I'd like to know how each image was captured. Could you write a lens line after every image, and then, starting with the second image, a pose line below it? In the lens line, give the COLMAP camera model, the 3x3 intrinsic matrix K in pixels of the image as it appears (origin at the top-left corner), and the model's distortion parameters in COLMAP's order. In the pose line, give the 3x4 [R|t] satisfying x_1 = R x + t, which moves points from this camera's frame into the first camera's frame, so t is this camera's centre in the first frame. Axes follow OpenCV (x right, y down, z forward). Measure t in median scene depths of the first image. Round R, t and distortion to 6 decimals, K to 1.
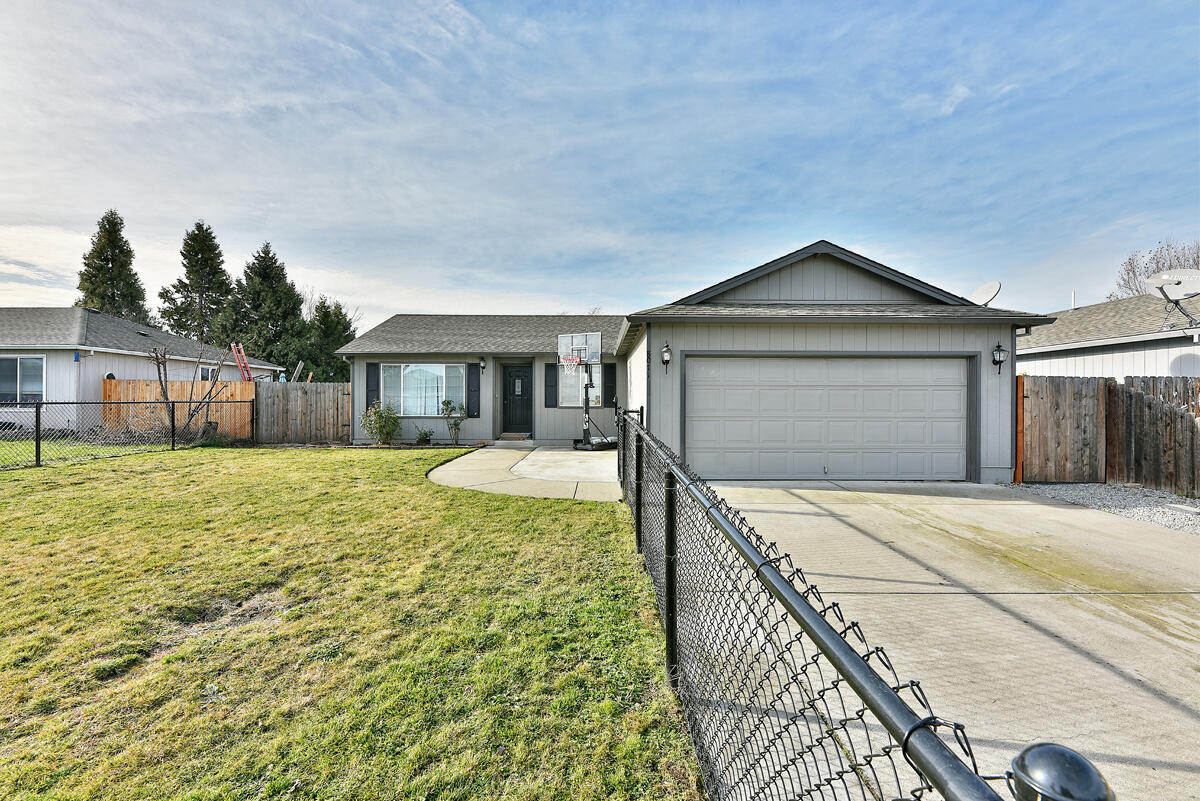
lens RADIAL K [[502.6, 0, 600.9], [0, 502.6, 391.7], [0, 0, 1]] dist [-0.007371, 0.000452]
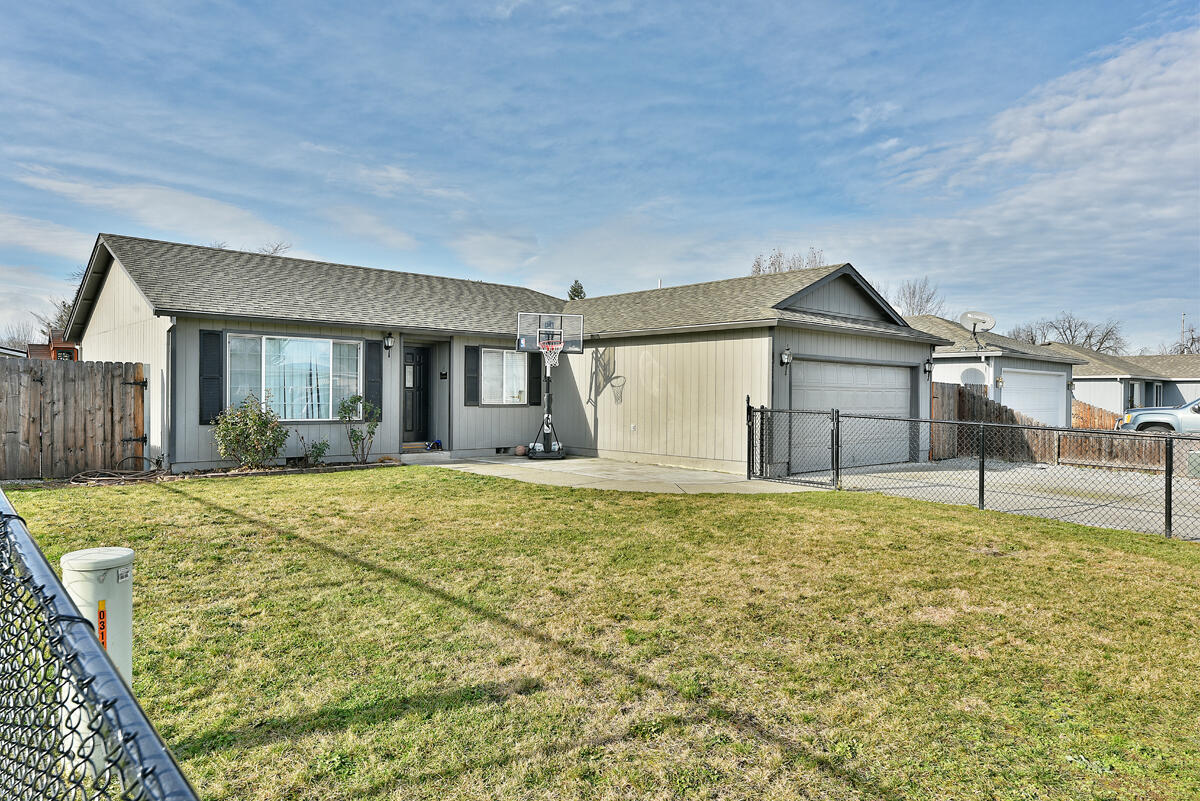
lens RADIAL K [[778.4, 0, 601.1], [0, 778.4, 404.3], [0, 0, 1]] dist [0.025101, -0.005159]
pose [[0.737167, -0.002342, 0.675706, -0.406745], [-0.020758, 0.999444, 0.026111, -0.002781], [-0.675391, -0.033274, 0.736708, 0.014637]]
